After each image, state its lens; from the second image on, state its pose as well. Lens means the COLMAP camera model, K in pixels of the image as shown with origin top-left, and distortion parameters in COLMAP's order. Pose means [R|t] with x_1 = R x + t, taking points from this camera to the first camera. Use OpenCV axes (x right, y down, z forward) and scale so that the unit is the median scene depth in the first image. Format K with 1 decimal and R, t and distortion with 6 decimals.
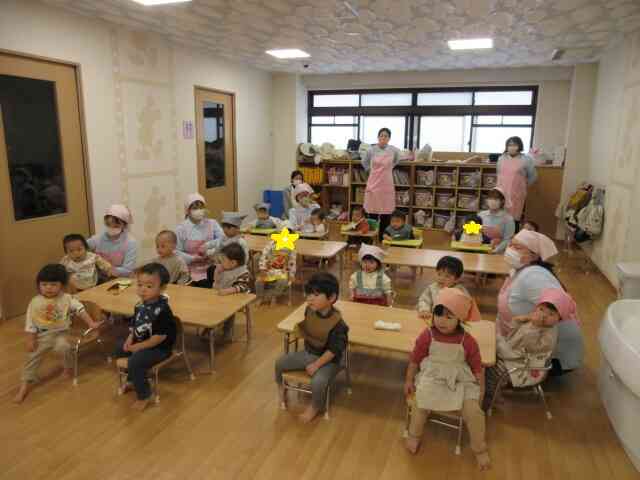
lens RADIAL K [[468.5, 0, 320.0], [0, 468.5, 240.0], [0, 0, 1]] dist [-0.002019, -0.000674]
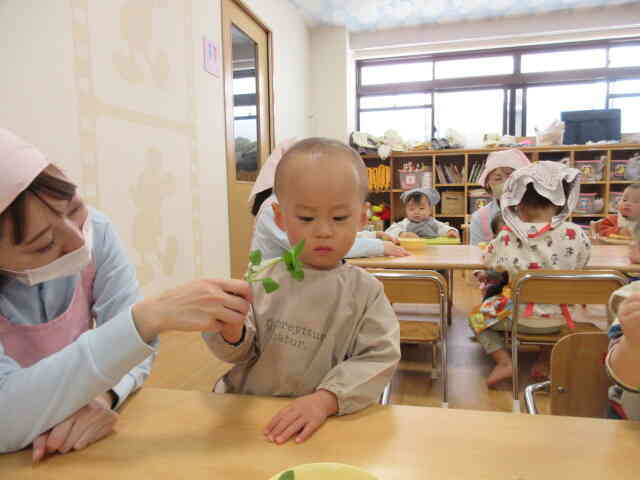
lens RADIAL K [[468.5, 0, 320.0], [0, 468.5, 240.0], [0, 0, 1]] dist [-0.002019, -0.000674]
pose [[0.994667, -0.040345, 0.094919, -0.160892], [0.051190, 0.992075, -0.114748, 0.021743], [-0.089537, 0.118995, 0.988849, 0.369045]]
